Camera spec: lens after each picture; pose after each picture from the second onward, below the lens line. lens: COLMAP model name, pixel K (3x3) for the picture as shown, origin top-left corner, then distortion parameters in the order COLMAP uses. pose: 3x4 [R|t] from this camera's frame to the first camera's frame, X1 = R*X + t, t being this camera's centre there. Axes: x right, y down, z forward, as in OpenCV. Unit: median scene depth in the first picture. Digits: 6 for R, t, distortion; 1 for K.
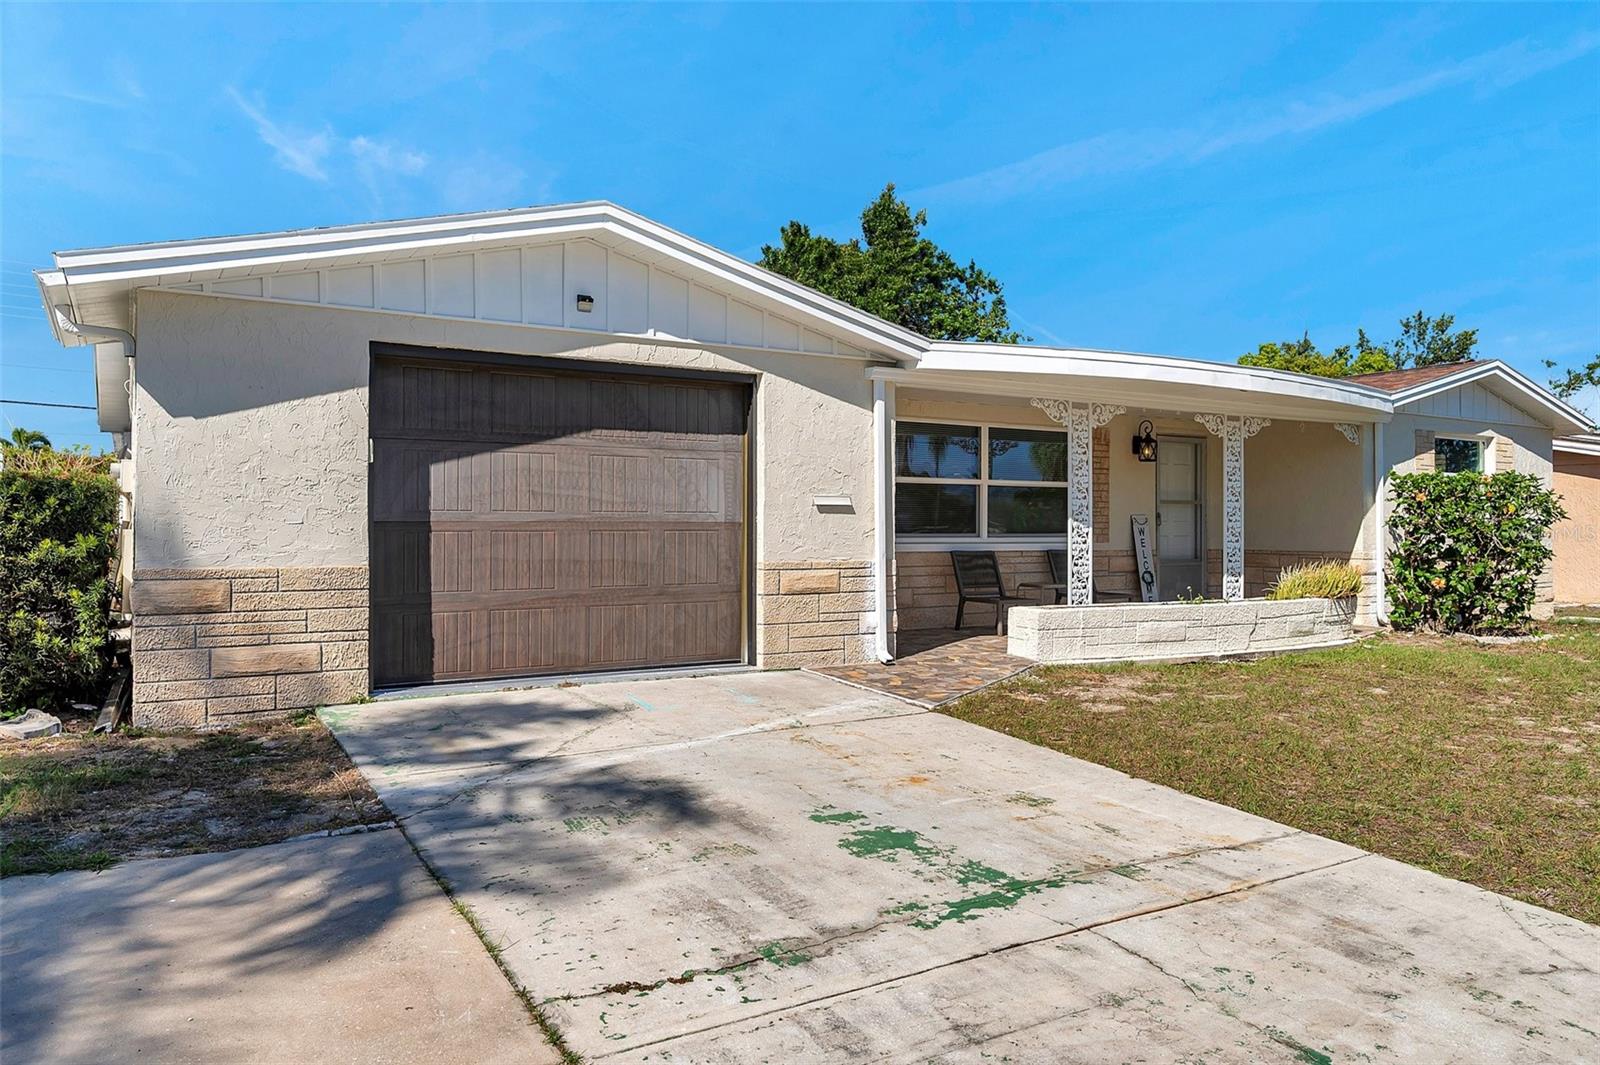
lens RADIAL K [[1066.4, 0, 825.5], [0, 1066.4, 526.8], [0, 0, 1]] dist [-0.000554, -0.003558]
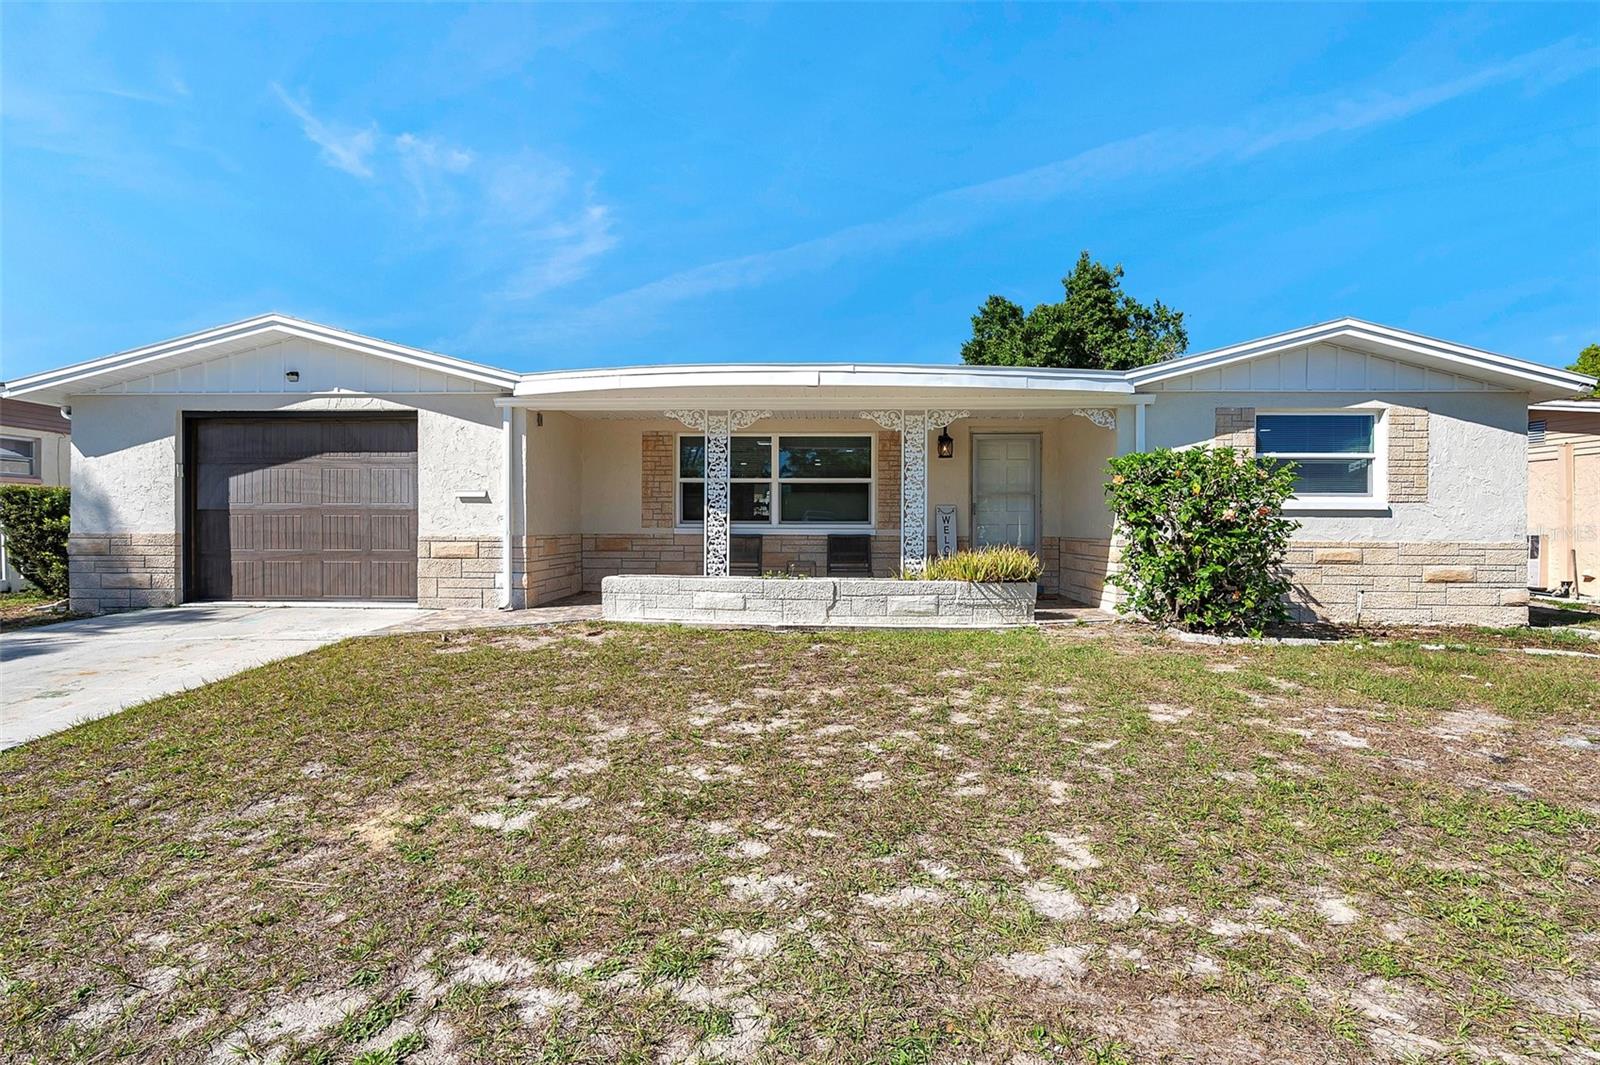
lens RADIAL K [[710.2, 0, 801.6], [0, 710.2, 523.4], [0, 0, 1]] dist [0.000408, -0.000140]
pose [[0.839351, -0.002296, -0.543585, 0.916478], [-0.001271, 0.999980, -0.006185, 0.020980], [0.543589, 0.005883, 0.839331, 0.448612]]
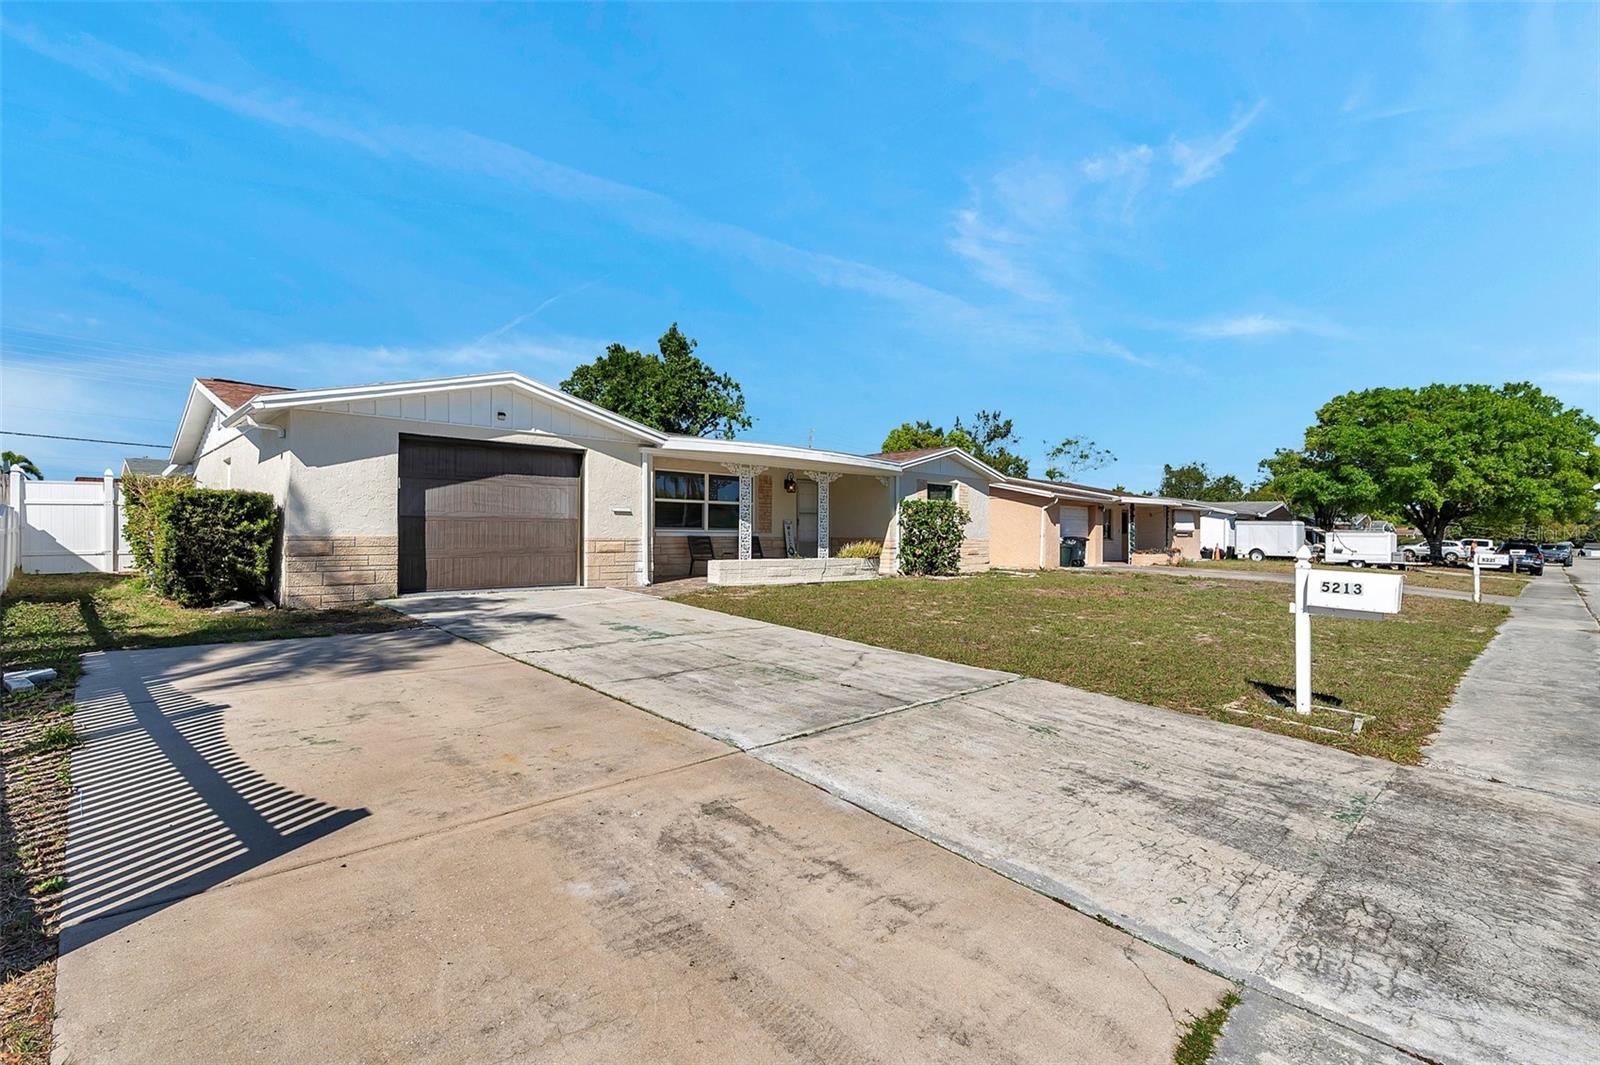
lens RADIAL K [[710.2, 0, 794.9], [0, 710.2, 532.3], [0, 0, 1]] dist [0.000408, -0.000140]
pose [[0.978040, 0.003466, 0.208387, 0.050887], [-0.003223, 0.999994, -0.001508, 0.023454], [-0.208390, 0.000804, 0.978045, -0.474563]]
